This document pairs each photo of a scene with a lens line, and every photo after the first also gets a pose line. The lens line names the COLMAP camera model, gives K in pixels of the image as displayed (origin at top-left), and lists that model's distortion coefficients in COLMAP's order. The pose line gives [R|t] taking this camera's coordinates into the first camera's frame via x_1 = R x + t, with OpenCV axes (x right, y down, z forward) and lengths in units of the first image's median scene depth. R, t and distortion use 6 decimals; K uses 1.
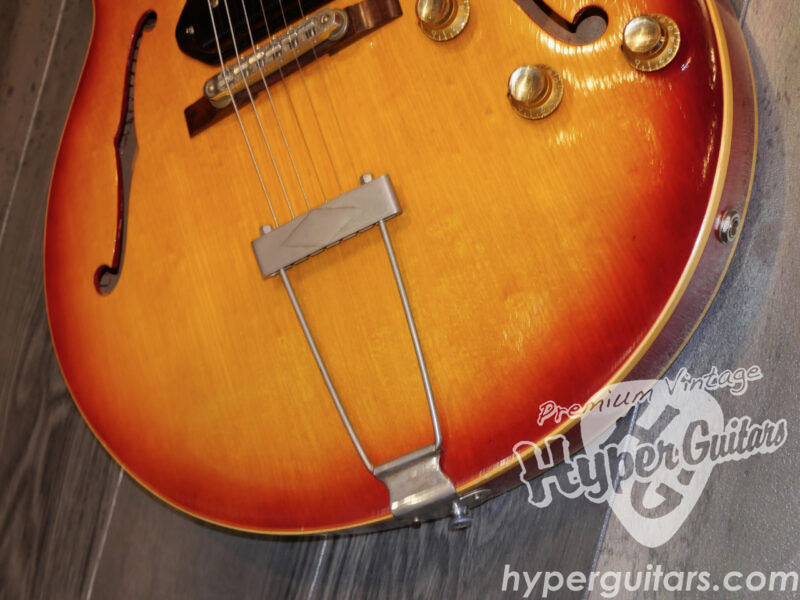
lens RADIAL K [[1492.8, 0, 400.0], [0, 1492.8, 300.0], [0, 0, 1]] dist [-0.012812, -0.008367]
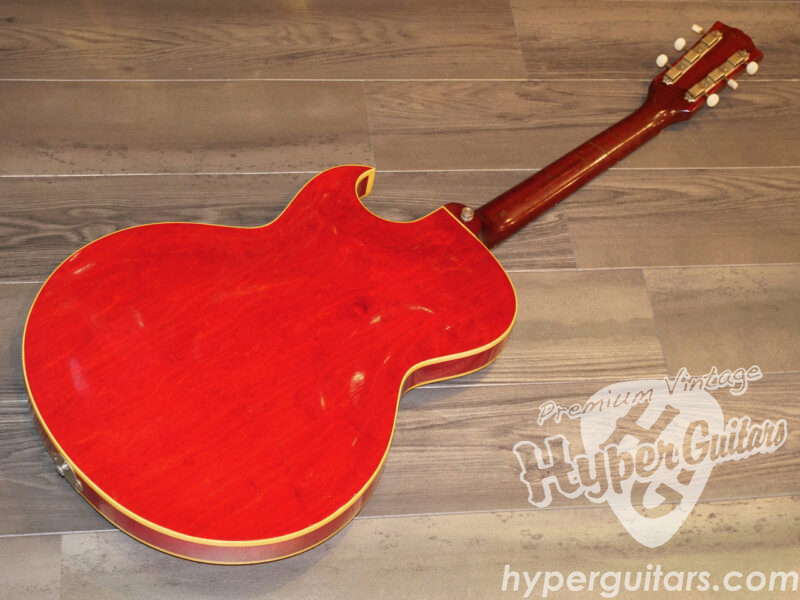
lens RADIAL K [[1386.8, 0, 400.0], [0, 1386.8, 300.0], [0, 0, 1]] dist [0.010553, -0.086665]
pose [[0.282624, 0.958734, 0.030881, -0.111978], [-0.945524, 0.283864, -0.159389, -0.014916], [-0.161578, 0.015849, 0.986733, -0.942456]]
